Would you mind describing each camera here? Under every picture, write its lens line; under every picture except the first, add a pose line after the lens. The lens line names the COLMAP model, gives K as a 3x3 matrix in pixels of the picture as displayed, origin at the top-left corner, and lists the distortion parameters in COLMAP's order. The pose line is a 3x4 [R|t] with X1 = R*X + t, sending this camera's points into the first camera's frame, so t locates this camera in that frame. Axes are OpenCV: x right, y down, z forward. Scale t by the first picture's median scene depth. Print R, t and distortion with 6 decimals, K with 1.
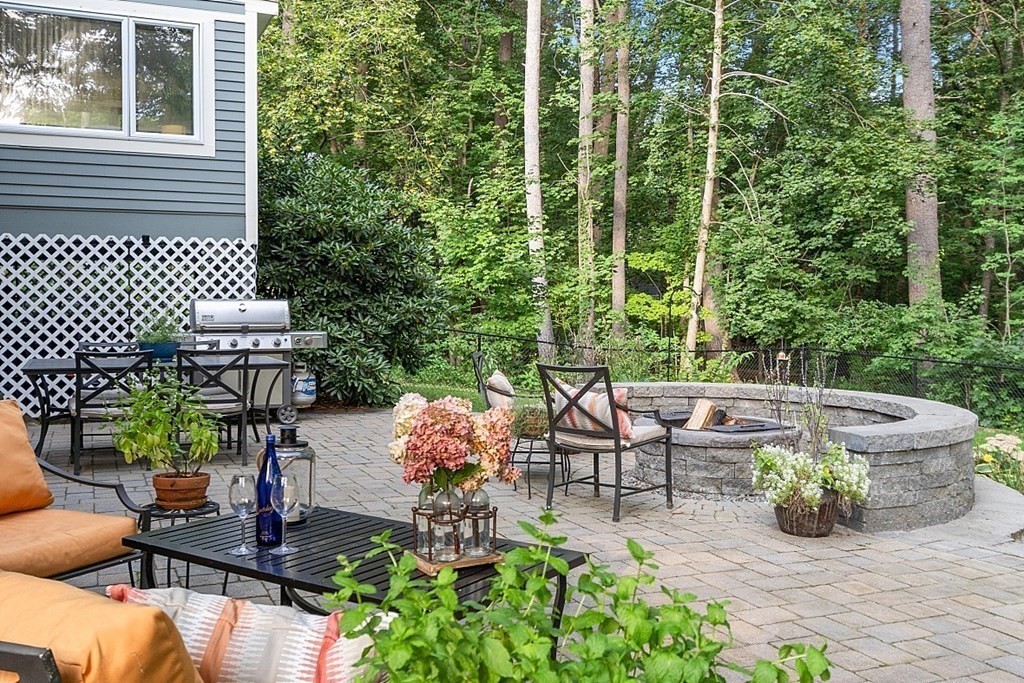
lens RADIAL K [[1148.4, 0, 512.0], [0, 1148.4, 341.5], [0, 0, 1]] dist [0.008751, 0.008575]
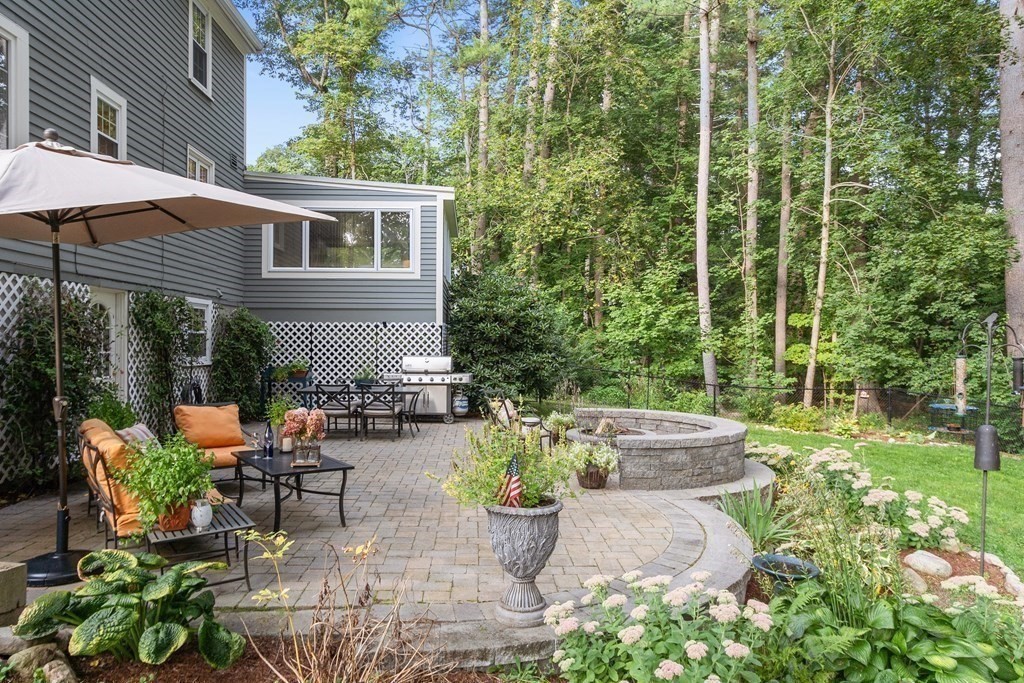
lens RADIAL K [[1148.4, 0, 512.0], [0, 1148.4, 341.5], [0, 0, 1]] dist [0.008751, 0.008575]
pose [[0.881053, 0.010782, -0.472895, 0.720382], [-0.017262, 0.999807, -0.009366, -0.042157], [0.472703, 0.016415, 0.881069, -0.544378]]
